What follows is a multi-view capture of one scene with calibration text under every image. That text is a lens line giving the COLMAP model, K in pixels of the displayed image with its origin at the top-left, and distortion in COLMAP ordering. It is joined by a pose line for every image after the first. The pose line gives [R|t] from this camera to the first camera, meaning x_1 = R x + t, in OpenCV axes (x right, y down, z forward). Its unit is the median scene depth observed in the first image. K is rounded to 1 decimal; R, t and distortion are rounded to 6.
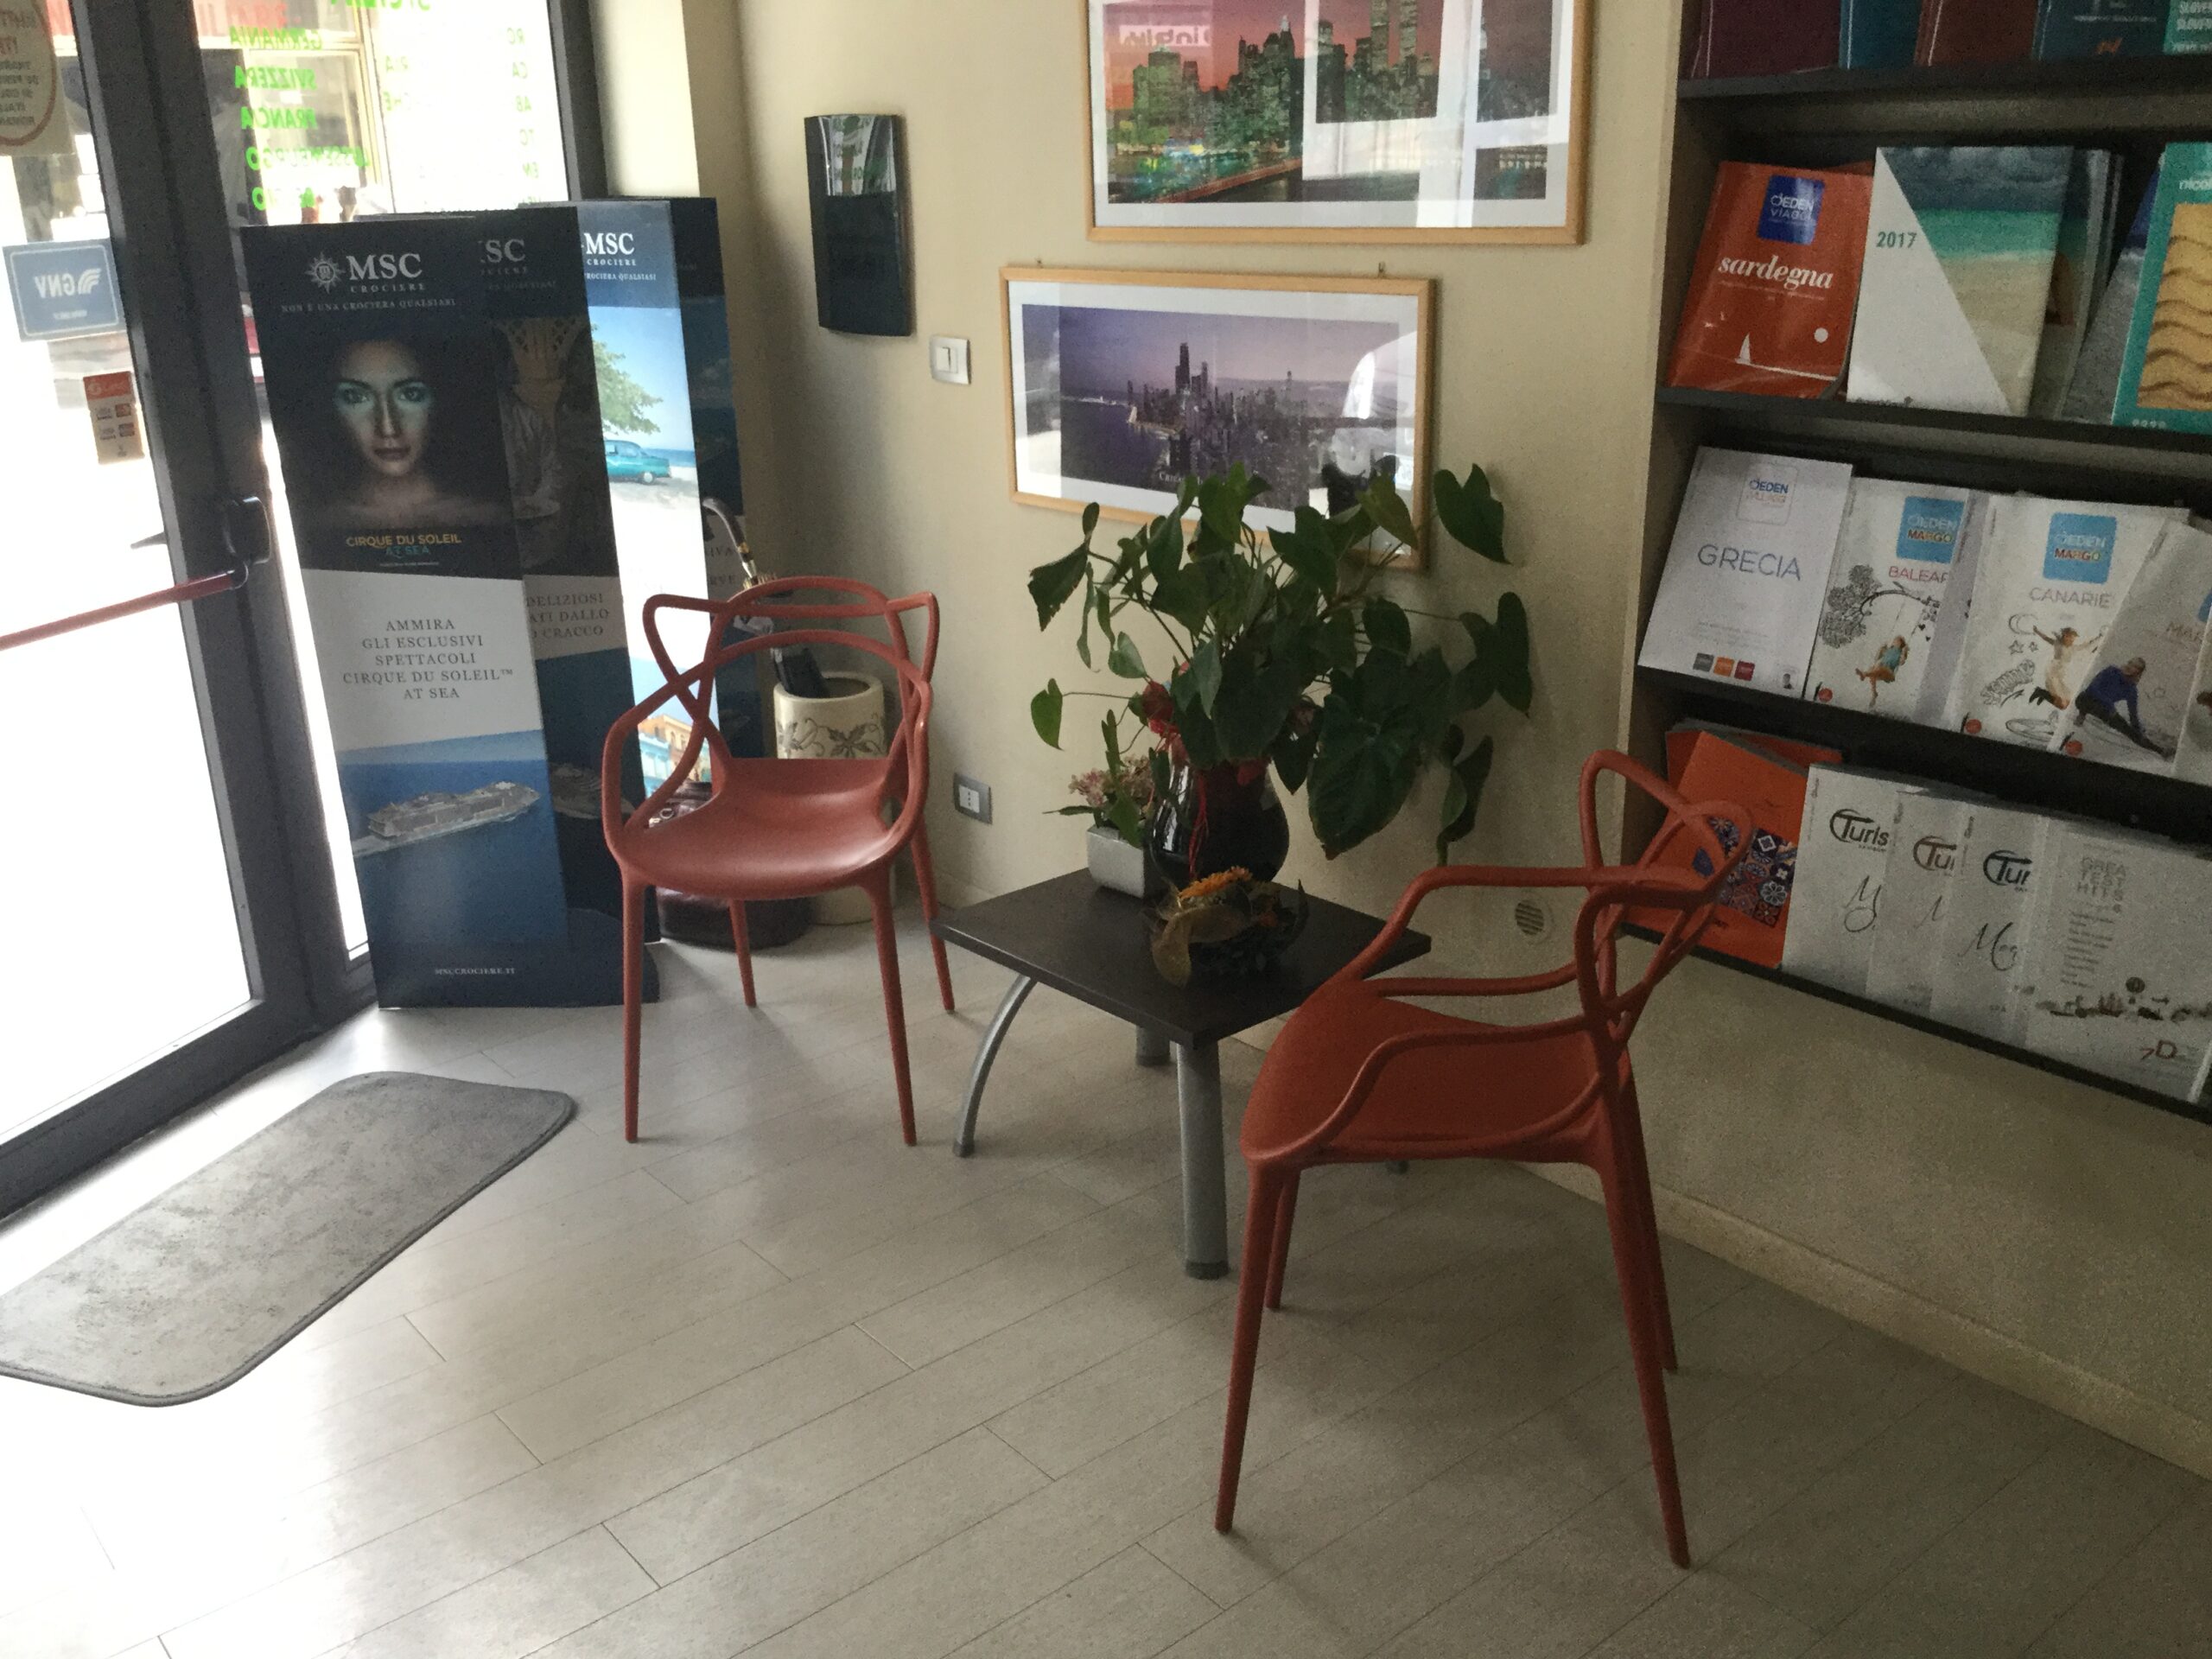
lens RADIAL K [[1963.4, 0, 1105.9], [0, 1963.4, 832.5], [0, 0, 1]] dist [-0.053401, -0.021976]
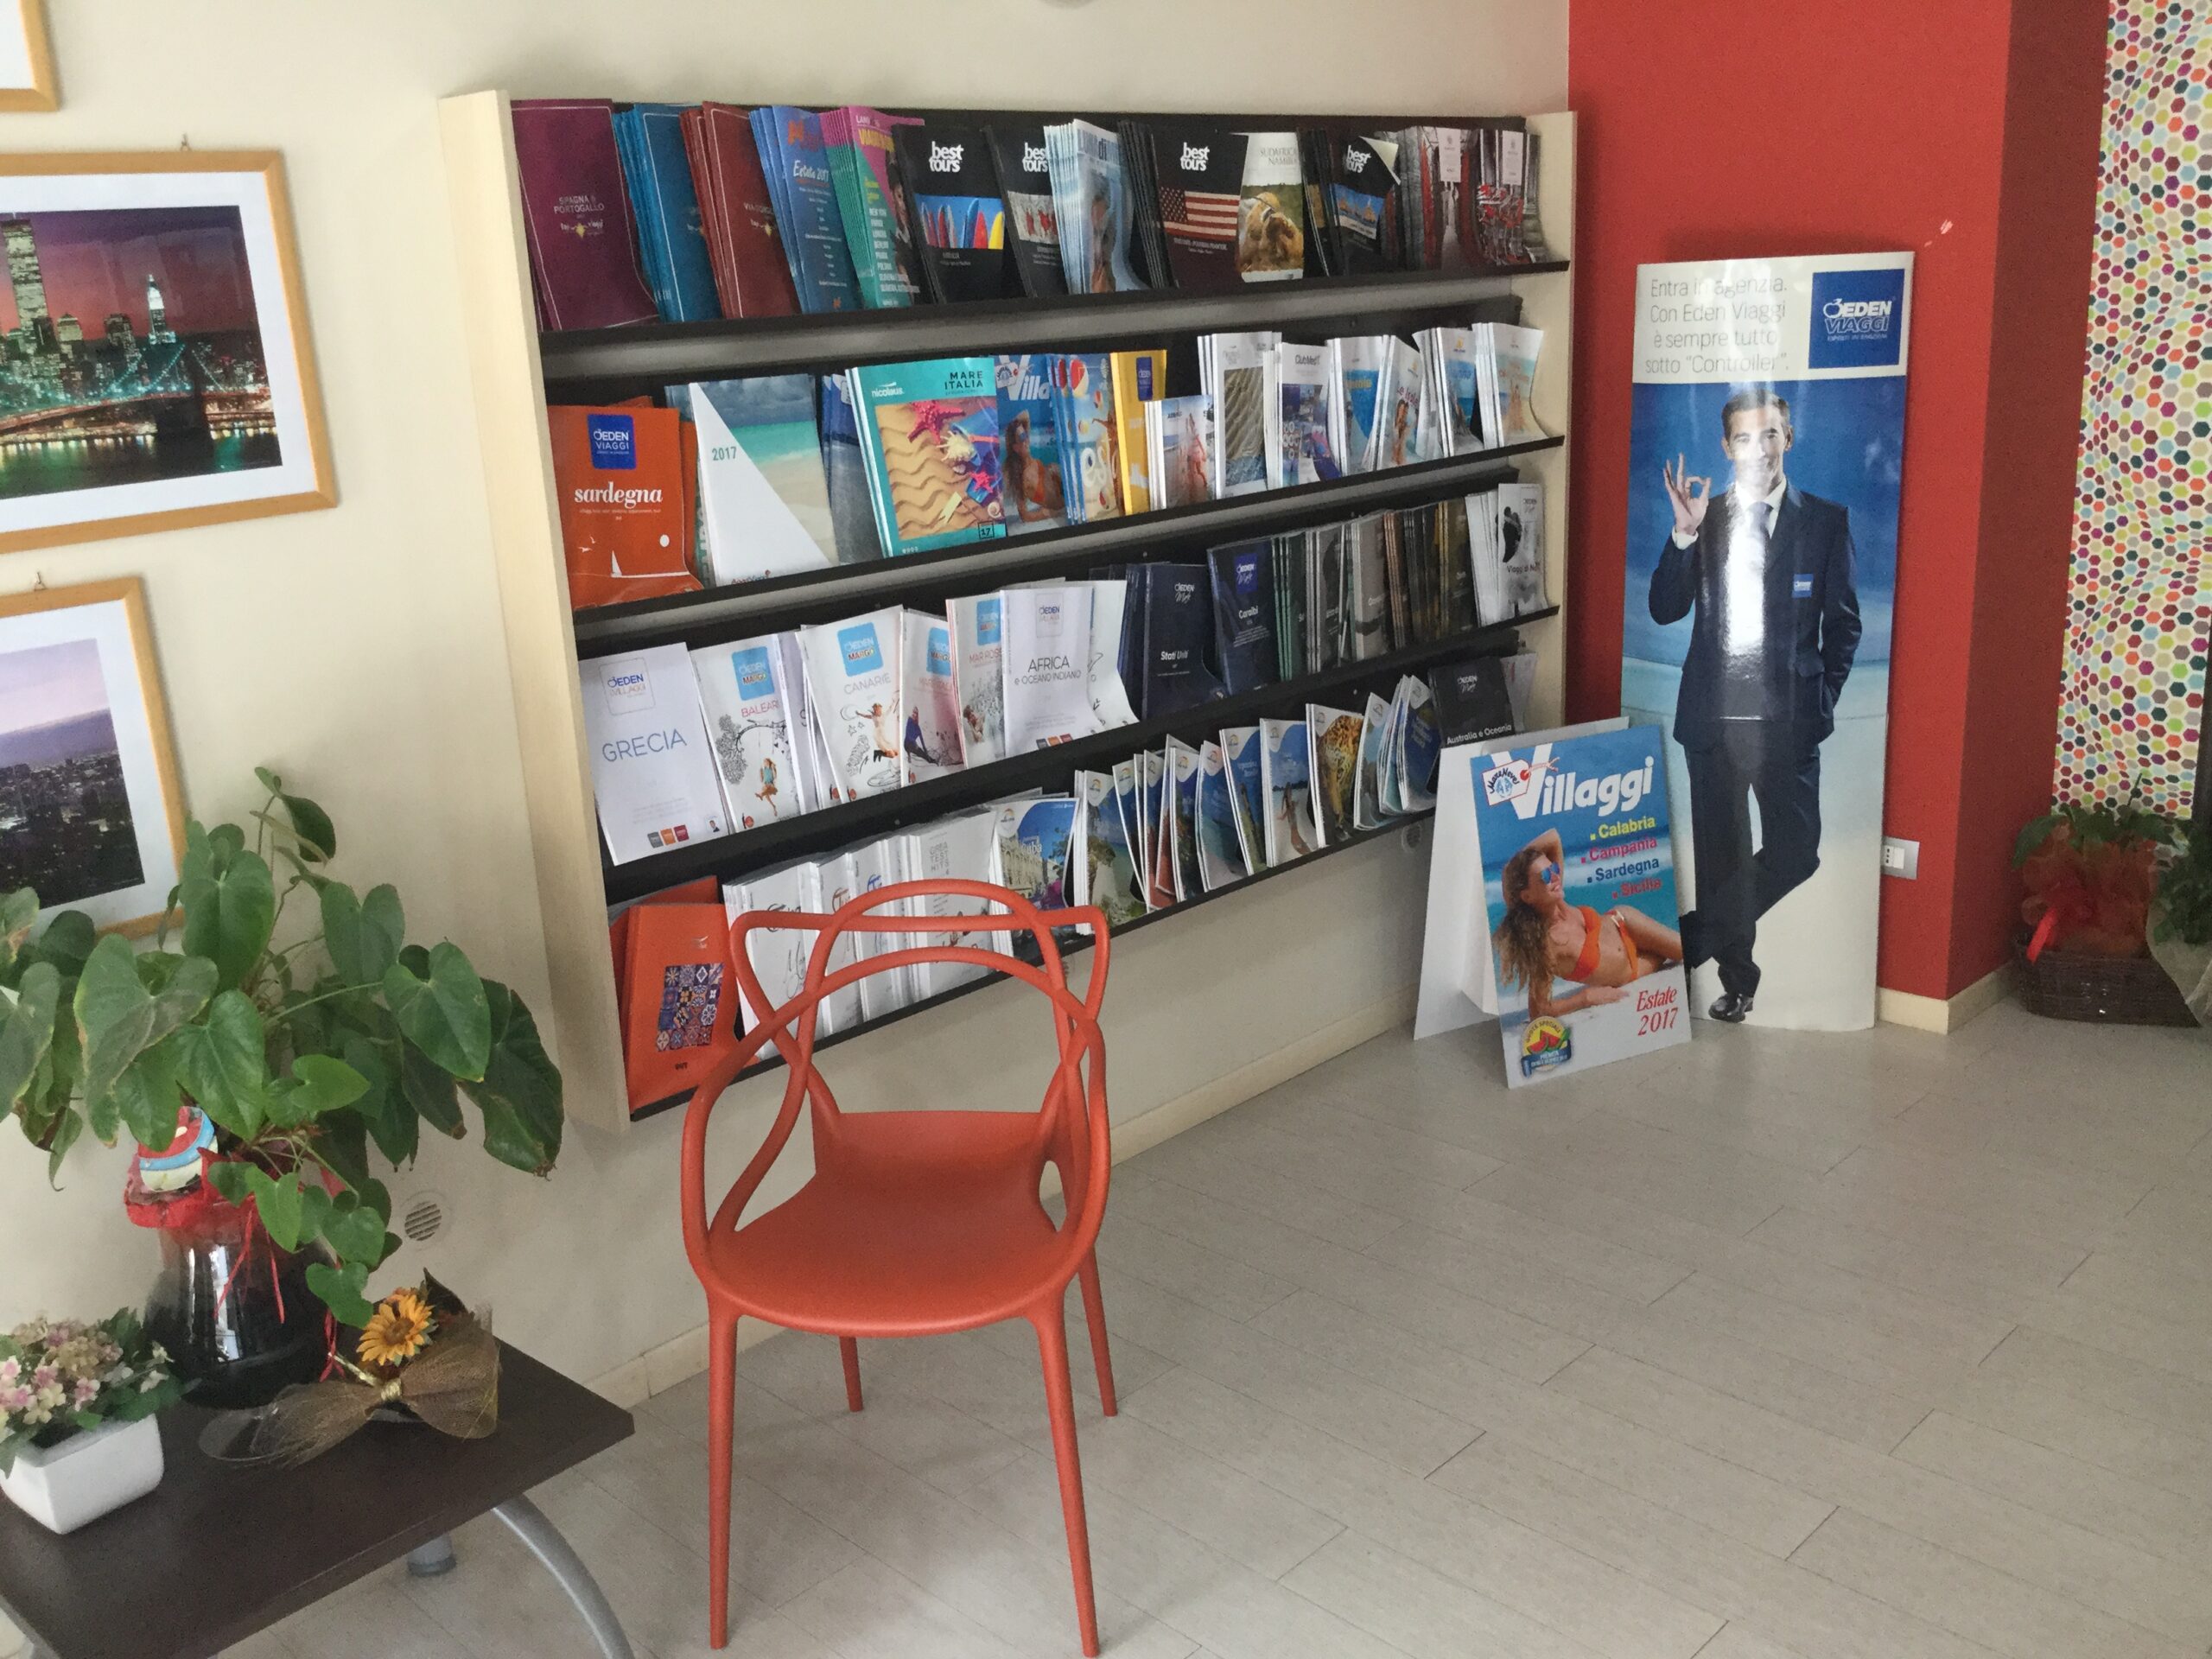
lens RADIAL K [[1963.4, 0, 1108.1], [0, 1963.4, 829.9], [0, 0, 1]] dist [-0.053401, -0.021976]
pose [[-0.105904, -0.235280, 0.966141, -0.857828], [0.369685, 0.892647, 0.257905, -0.306371], [-0.923102, 0.384481, -0.007555, 0.826122]]
